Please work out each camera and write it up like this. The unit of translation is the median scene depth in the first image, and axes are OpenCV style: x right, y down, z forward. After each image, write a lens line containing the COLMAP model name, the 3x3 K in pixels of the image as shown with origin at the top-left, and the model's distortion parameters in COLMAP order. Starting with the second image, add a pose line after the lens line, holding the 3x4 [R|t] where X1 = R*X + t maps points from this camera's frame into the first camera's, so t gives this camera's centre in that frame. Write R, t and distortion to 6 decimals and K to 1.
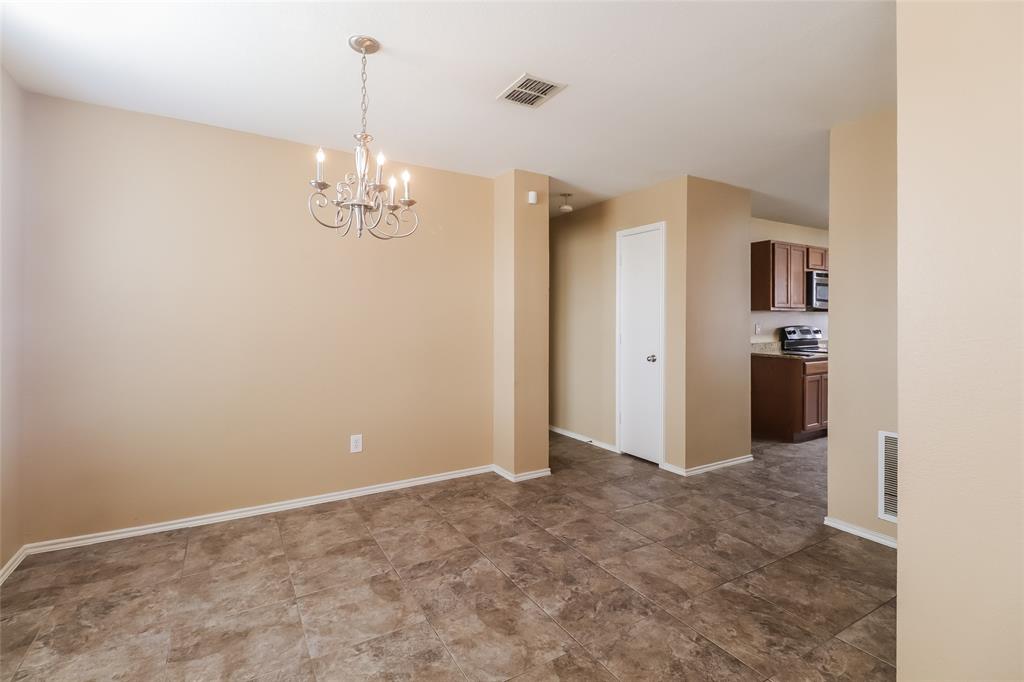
lens RADIAL K [[472.8, 0, 508.8], [0, 472.8, 332.8], [0, 0, 1]] dist [0.001505, -0.008171]
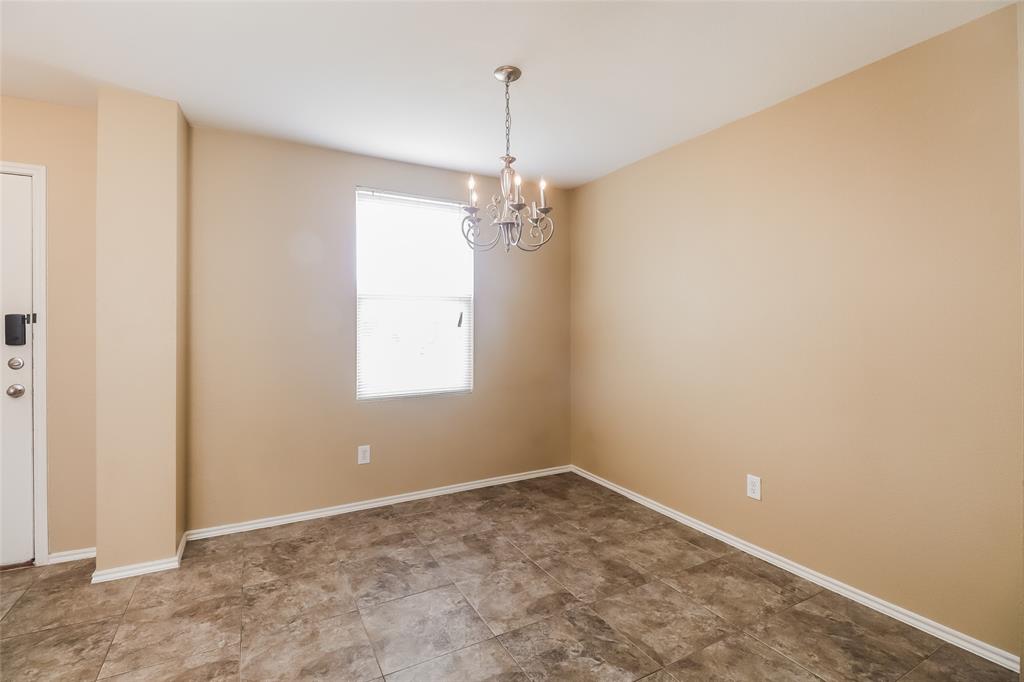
lens RADIAL K [[472.8, 0, 505.1], [0, 472.8, 316.5], [0, 0, 1]] dist [0.001505, -0.008171]
pose [[-0.043220, -0.021784, -0.998828, 0.629649], [-0.030310, 0.999331, -0.020483, -0.021192], [0.998606, 0.029389, -0.043851, 0.814718]]
